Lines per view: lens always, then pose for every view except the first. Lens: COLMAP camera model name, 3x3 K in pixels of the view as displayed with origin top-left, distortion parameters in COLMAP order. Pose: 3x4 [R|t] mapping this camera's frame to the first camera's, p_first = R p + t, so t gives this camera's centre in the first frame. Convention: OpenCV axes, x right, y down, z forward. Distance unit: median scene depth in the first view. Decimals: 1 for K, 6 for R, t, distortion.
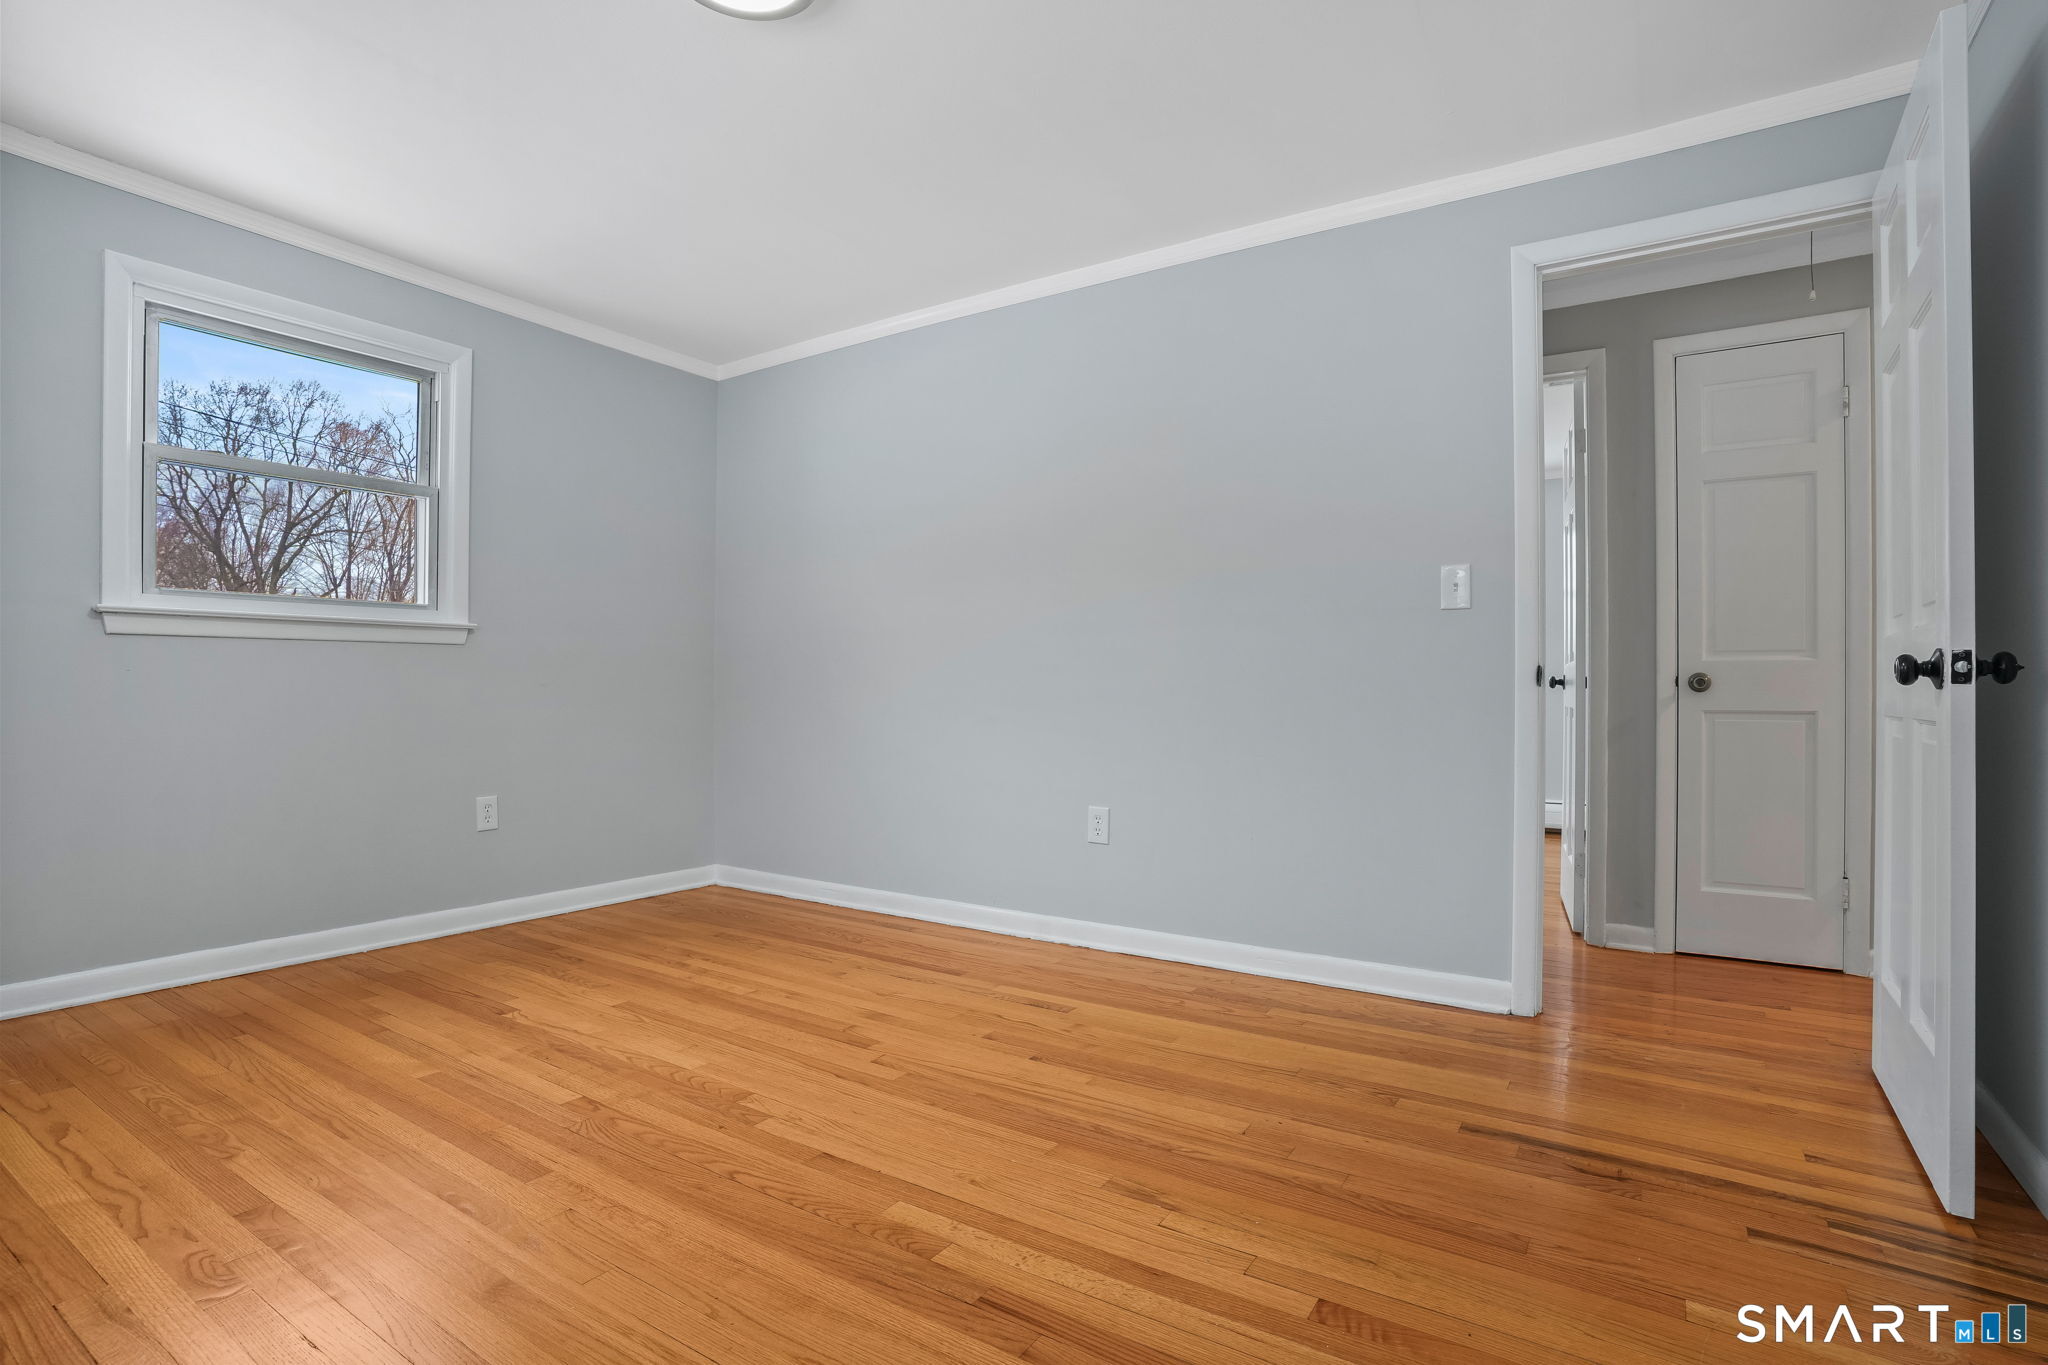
lens RADIAL K [[1000.4, 0, 1009.1], [0, 1000.4, 686.8], [0, 0, 1]] dist [-0.043820, 0.000010]
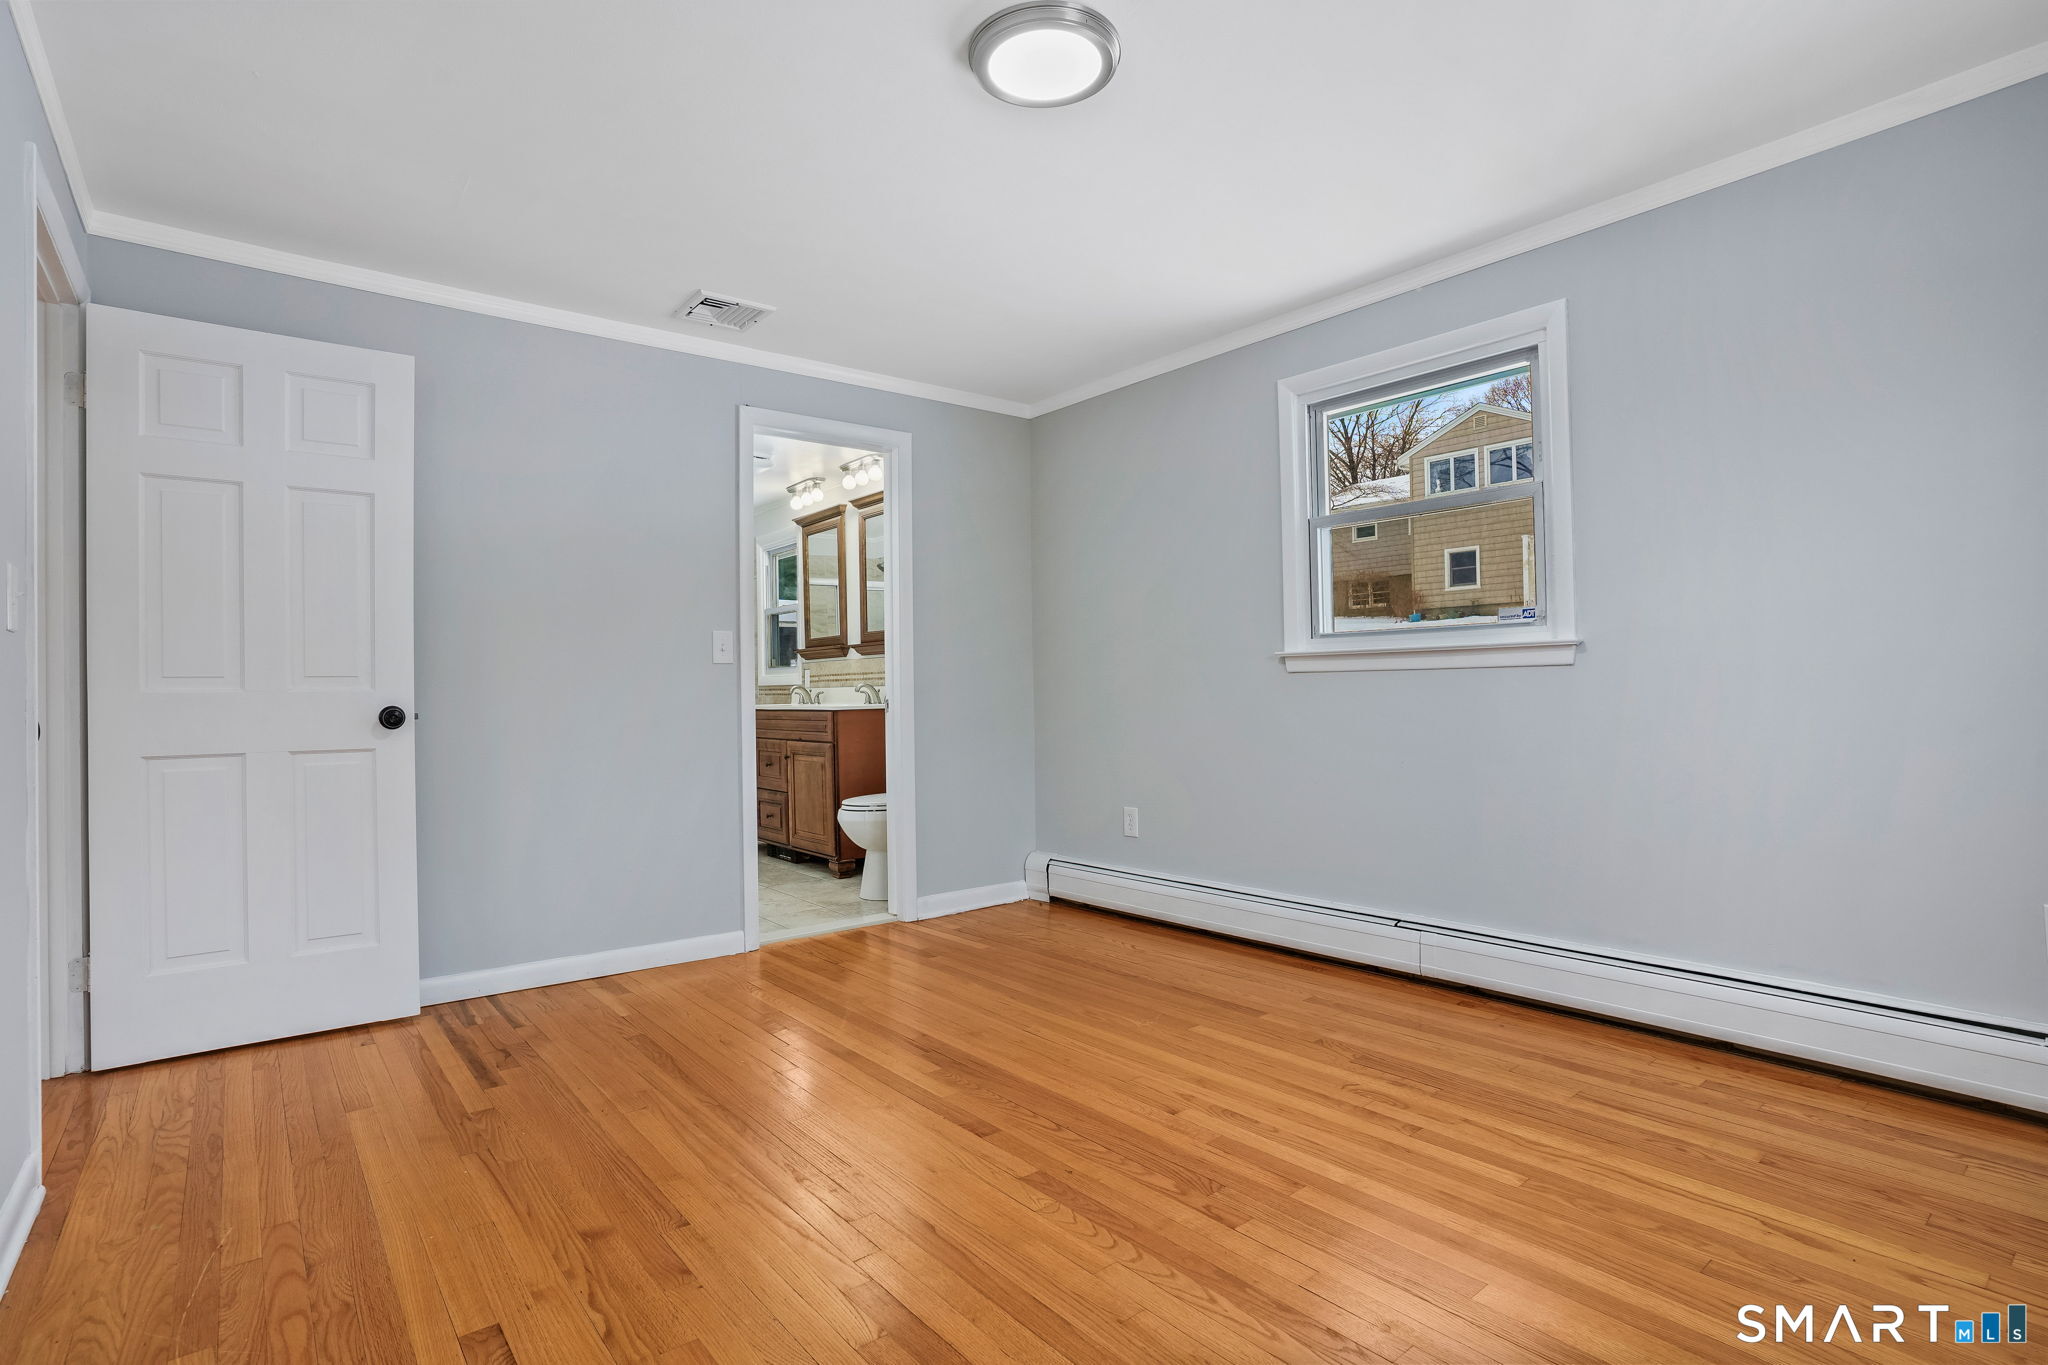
lens RADIAL K [[1000.4, 0, 1009.1], [0, 1000.4, 686.8], [0, 0, 1]] dist [-0.043820, 0.000010]
pose [[-0.953931, 0.010964, 0.299826, -0.564971], [0.009609, 0.999936, -0.005994, -0.048362], [-0.299873, -0.002837, -0.953975, 2.074167]]
